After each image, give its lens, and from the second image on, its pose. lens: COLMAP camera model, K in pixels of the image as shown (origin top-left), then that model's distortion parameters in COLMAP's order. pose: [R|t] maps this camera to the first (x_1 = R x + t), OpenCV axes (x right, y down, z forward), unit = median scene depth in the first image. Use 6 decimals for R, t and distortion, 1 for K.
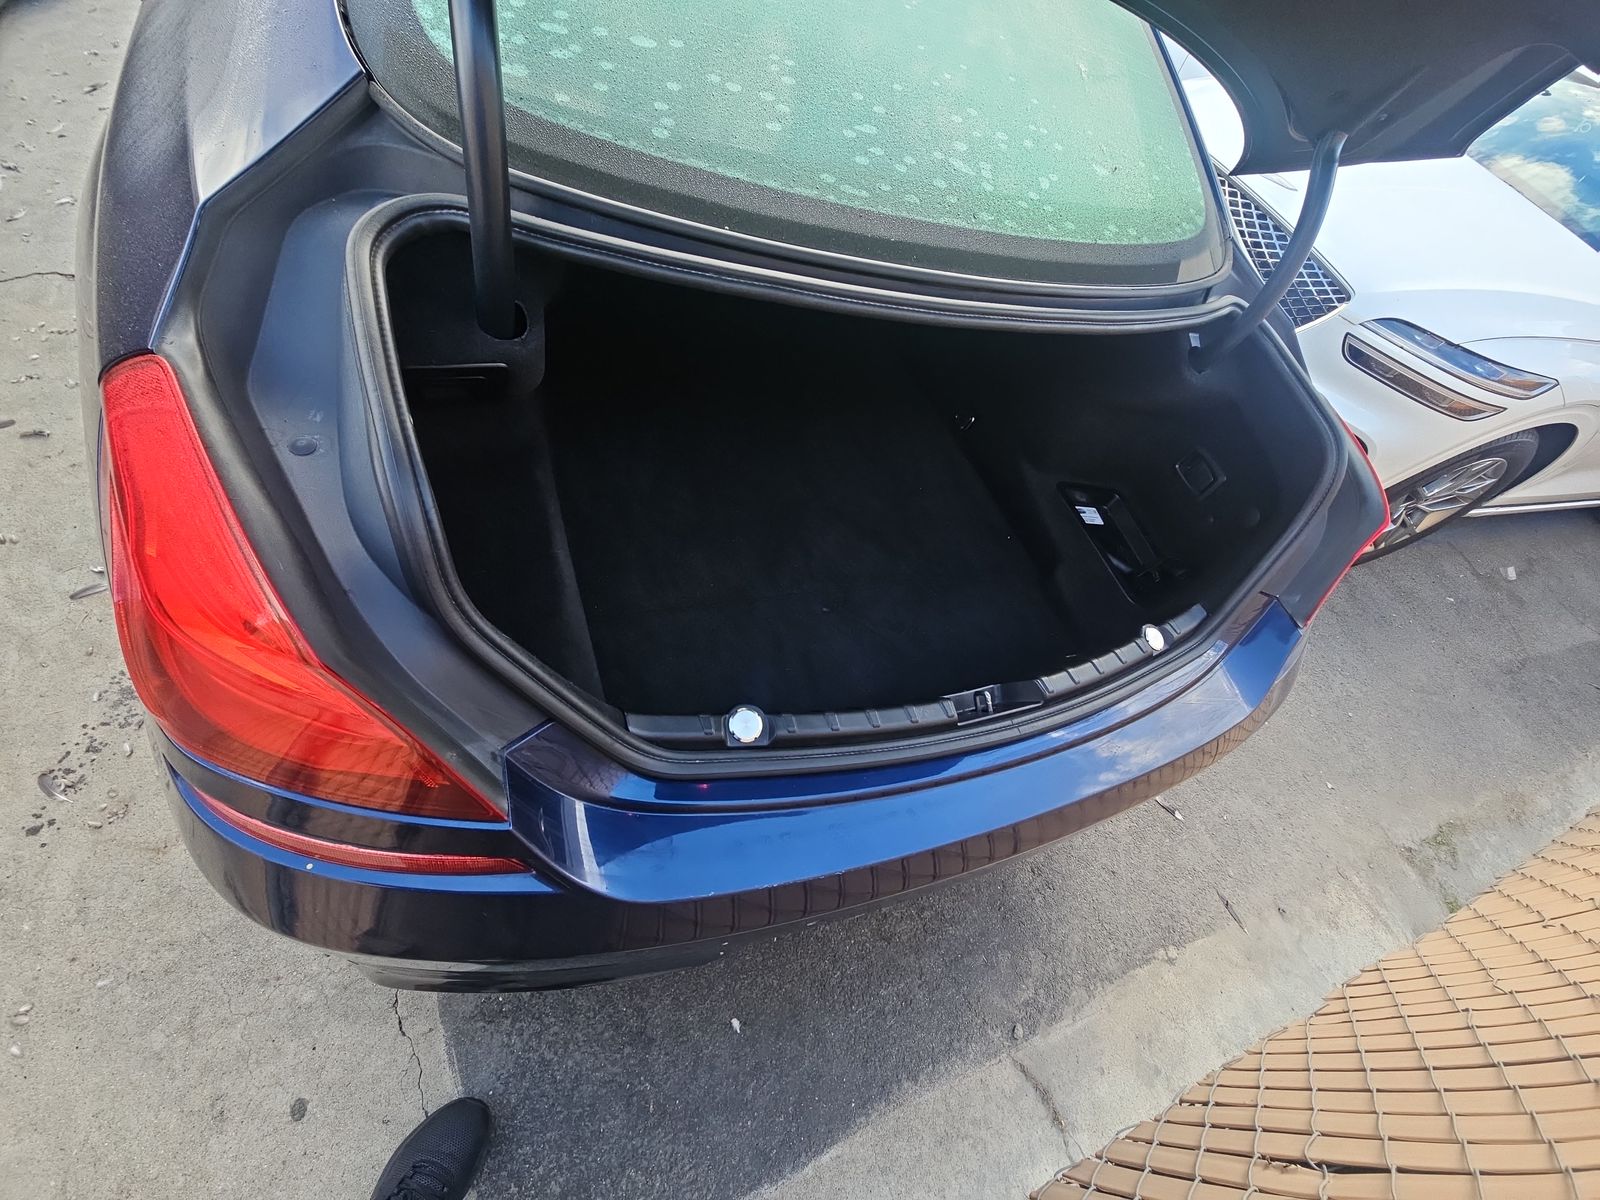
lens RADIAL K [[639.7, 0, 807.9], [0, 639.7, 595.8], [0, 0, 1]] dist [0.012471, -0.010351]
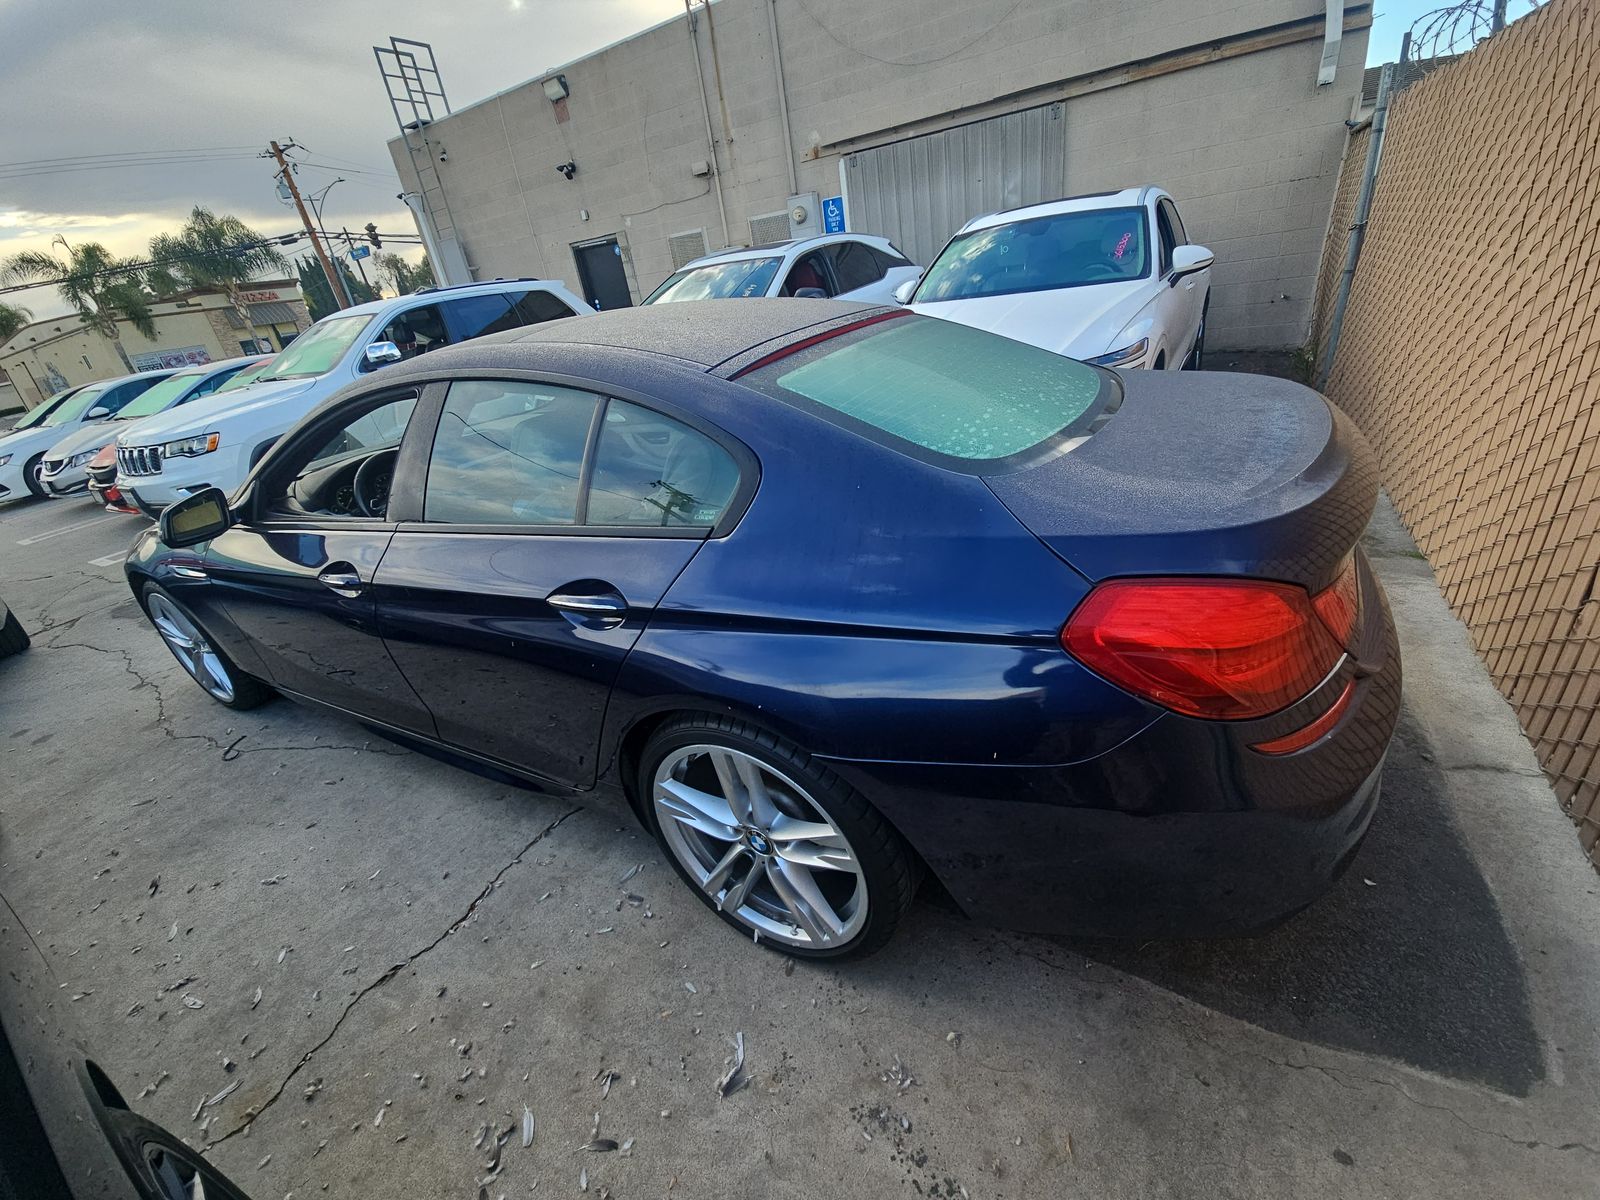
lens RADIAL K [[639.7, 0, 807.9], [0, 639.7, 595.8], [0, 0, 1]] dist [0.012471, -0.010351]
pose [[0.673637, -0.629111, 0.387857, -1.055122], [0.733779, 0.631956, -0.249398, -0.212419], [-0.088209, 0.452605, 0.887337, -0.319062]]
